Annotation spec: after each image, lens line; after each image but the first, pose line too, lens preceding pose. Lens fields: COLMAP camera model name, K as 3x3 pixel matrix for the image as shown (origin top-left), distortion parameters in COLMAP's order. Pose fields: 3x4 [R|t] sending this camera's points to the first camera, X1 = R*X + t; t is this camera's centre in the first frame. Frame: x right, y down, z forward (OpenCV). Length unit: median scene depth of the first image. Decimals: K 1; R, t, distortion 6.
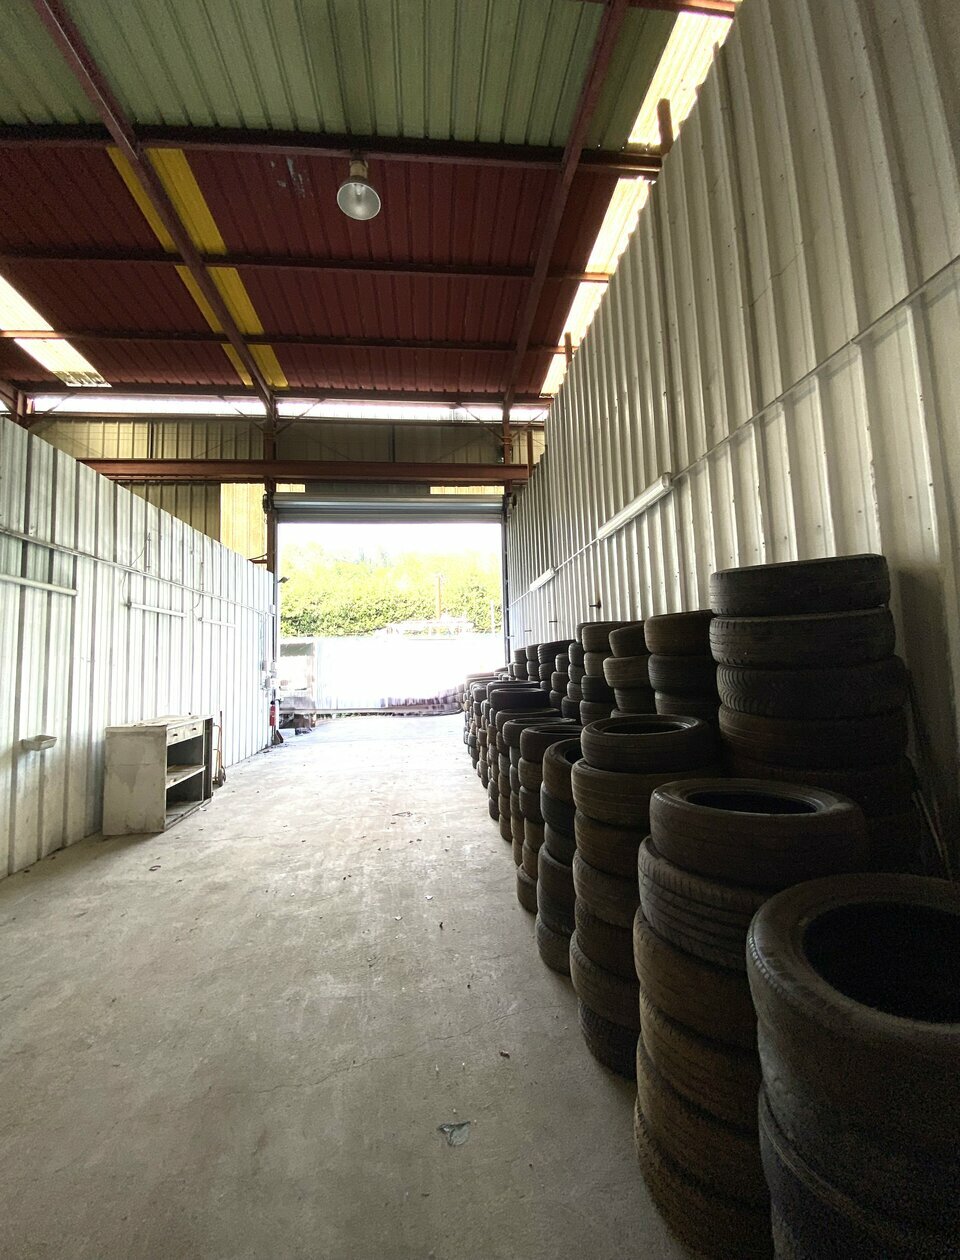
lens RADIAL K [[549.6, 0, 480.0], [0, 549.6, 630.0], [0, 0, 1]] dist [0.000079, 0.000005]
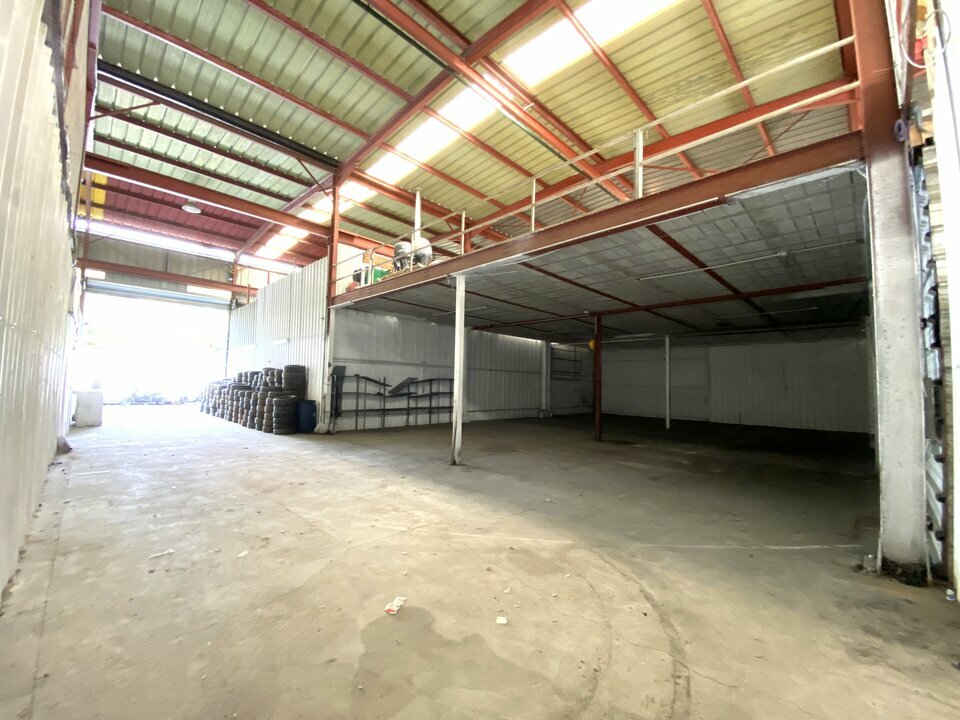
lens RADIAL K [[390.7, 0, 480.0], [0, 390.7, 360.0], [0, 0, 1]] dist [-0.000945, -0.000081]
pose [[0.775451, 0.093616, 0.624429, -0.214218], [-0.089471, 0.995260, -0.038102, -0.057285], [-0.625036, -0.026322, 0.780152, -1.257742]]
